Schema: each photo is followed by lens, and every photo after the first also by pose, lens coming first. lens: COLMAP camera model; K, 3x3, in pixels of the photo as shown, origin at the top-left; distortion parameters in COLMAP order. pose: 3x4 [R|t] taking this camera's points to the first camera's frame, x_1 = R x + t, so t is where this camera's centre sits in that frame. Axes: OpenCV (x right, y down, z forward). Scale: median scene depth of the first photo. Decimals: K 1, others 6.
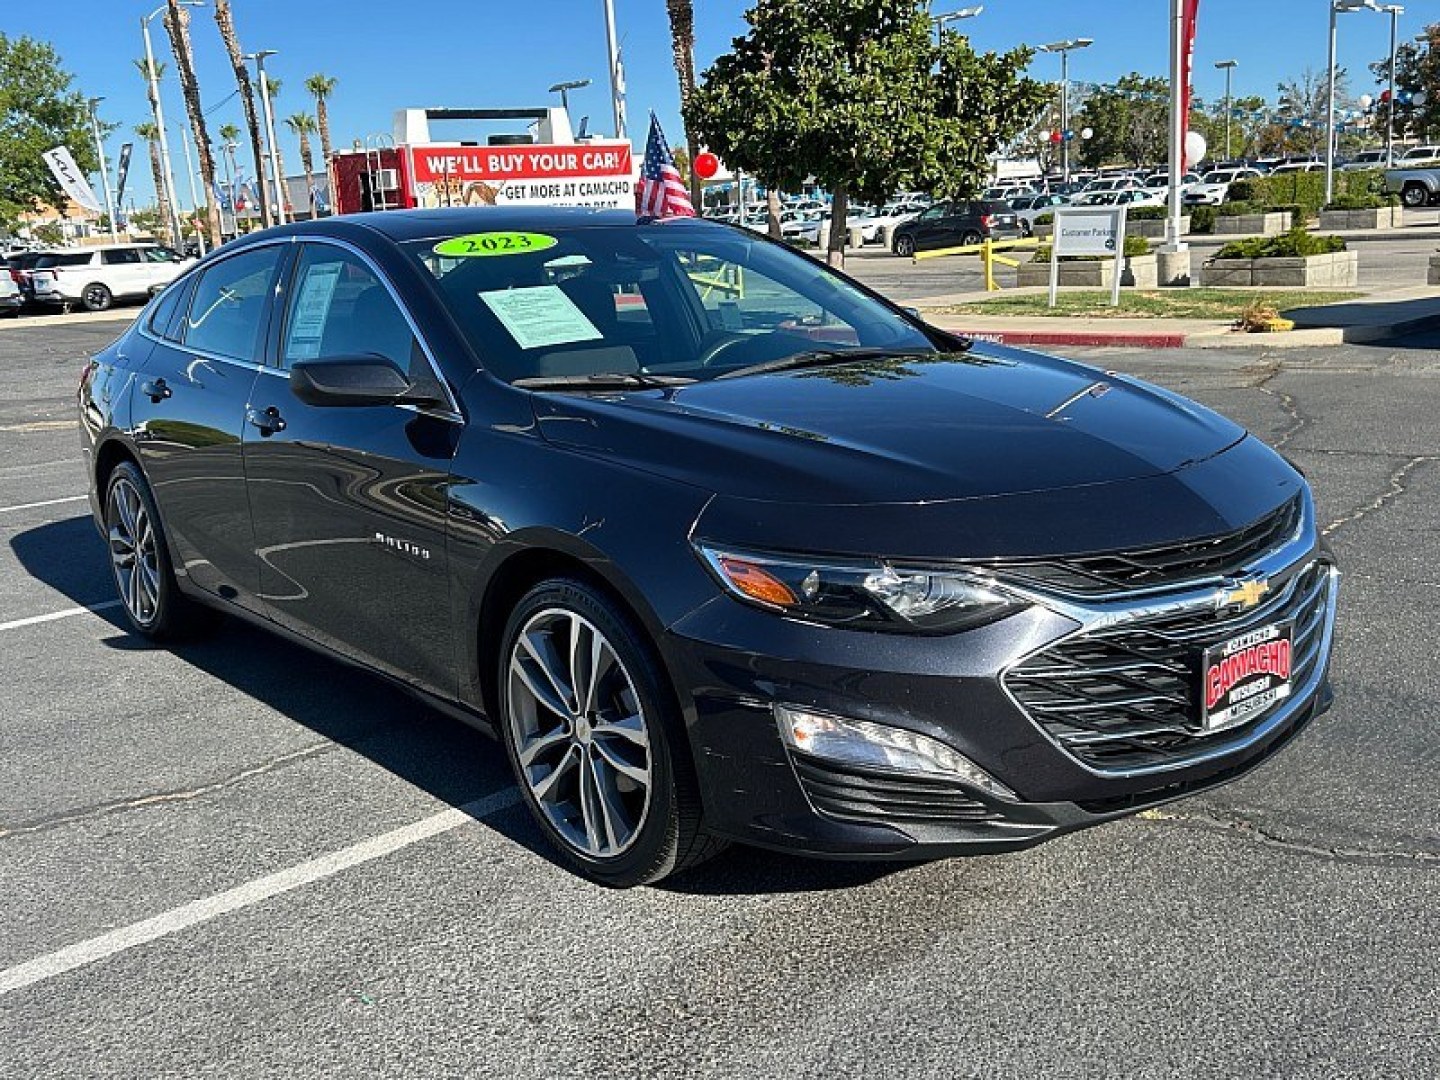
lens RADIAL K [[1476.5, 0, 720.0], [0, 1476.5, 540.0], [0, 0, 1]] dist [0.017189, -0.015489]
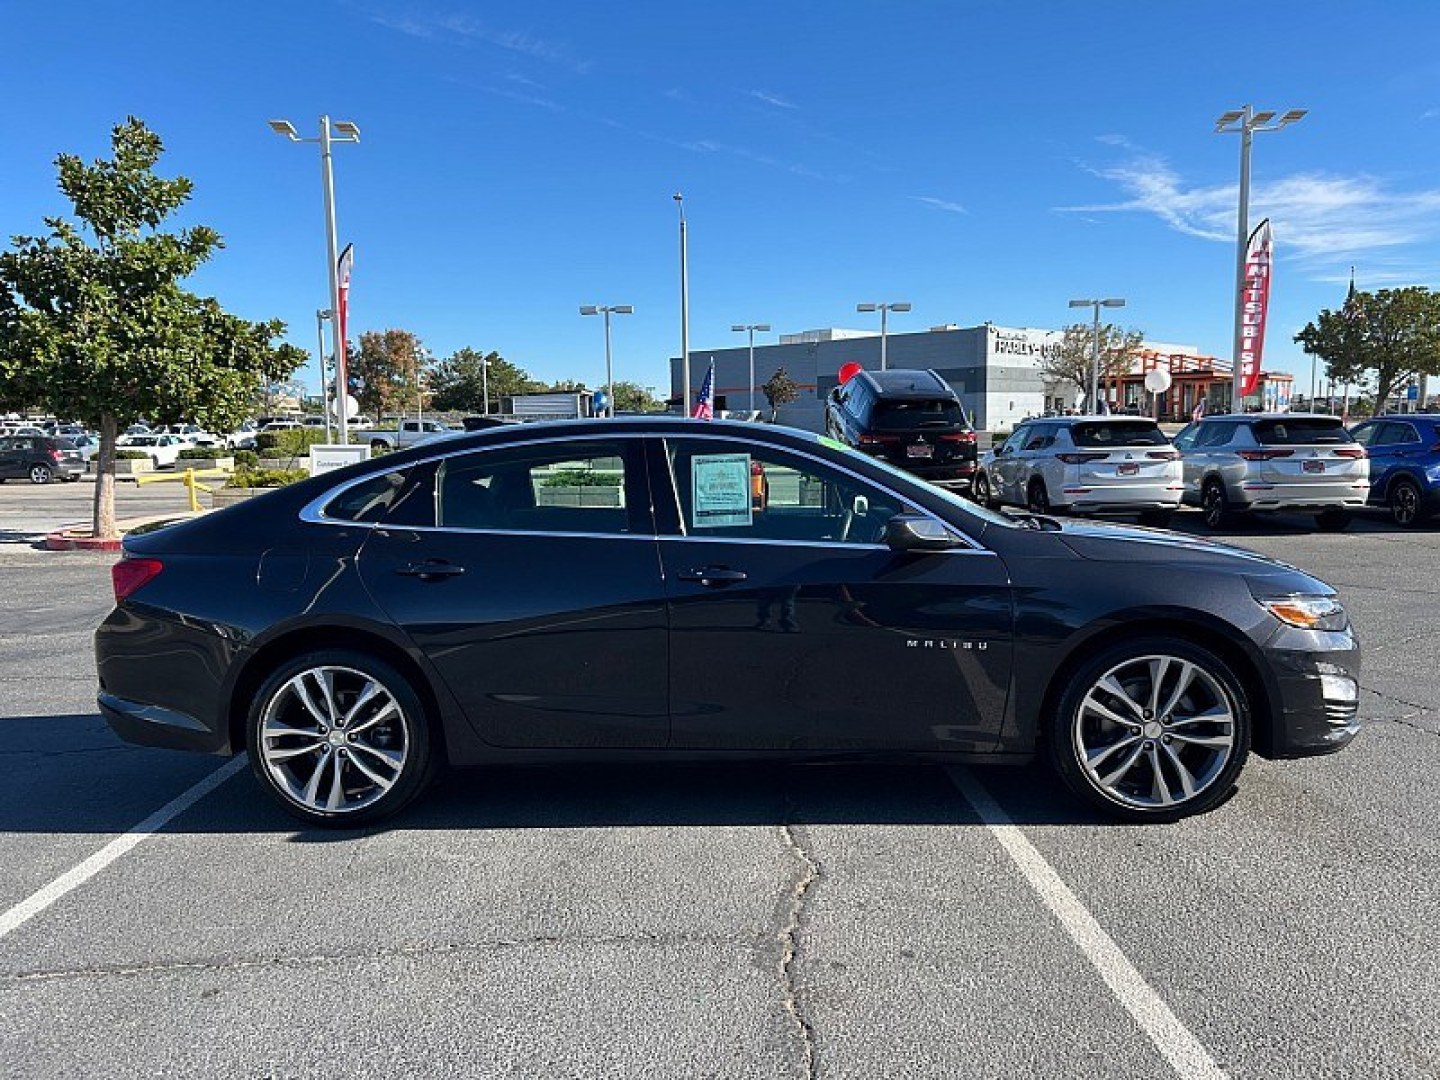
lens RADIAL K [[1130.9, 0, 750.7], [0, 1130.9, 523.9], [0, 0, 1]] dist [0.008879, -0.012009]
pose [[0.640015, -0.011222, 0.768281, -0.295587], [0.137187, 0.985496, -0.099889, -0.007449], [-0.756016, 0.169328, 0.632271, 0.109599]]
